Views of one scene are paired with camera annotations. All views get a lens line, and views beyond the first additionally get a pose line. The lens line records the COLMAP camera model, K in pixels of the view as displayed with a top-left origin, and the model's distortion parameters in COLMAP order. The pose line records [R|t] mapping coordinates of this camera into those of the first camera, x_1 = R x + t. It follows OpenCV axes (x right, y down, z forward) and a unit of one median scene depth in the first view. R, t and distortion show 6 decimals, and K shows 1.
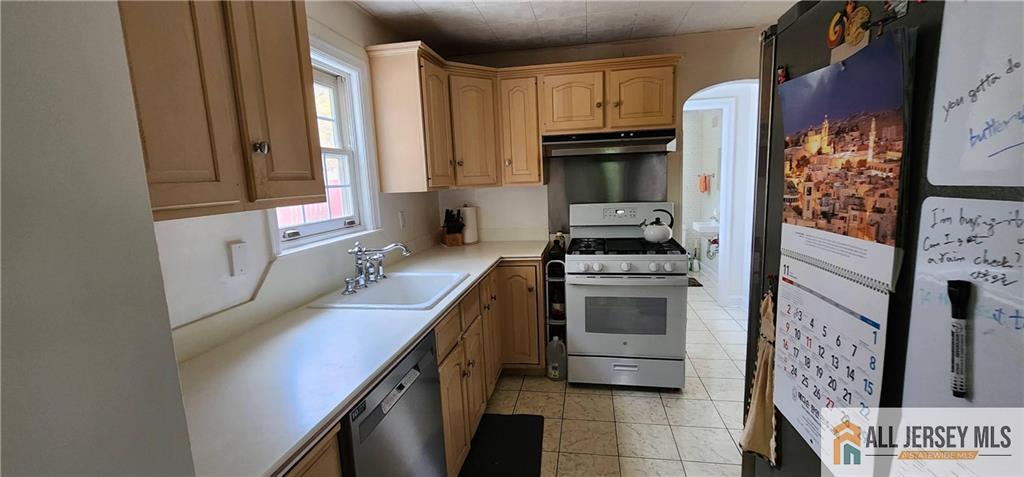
lens RADIAL K [[423.0, 0, 513.0], [0, 423.0, 242.6], [0, 0, 1]] dist [-0.000868, -0.000065]
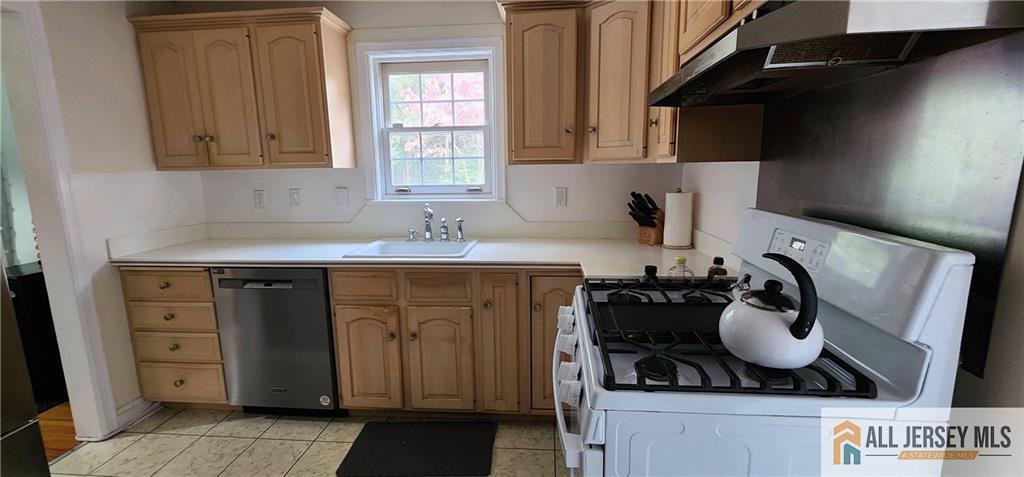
lens RADIAL K [[423.0, 0, 513.0], [0, 423.0, 242.6], [0, 0, 1]] dist [-0.000868, -0.000065]
pose [[0.086677, 0.213340, -0.973125, 0.868662], [-0.142809, 0.969374, 0.199798, -0.171660], [0.985948, 0.121653, 0.114489, 1.106286]]
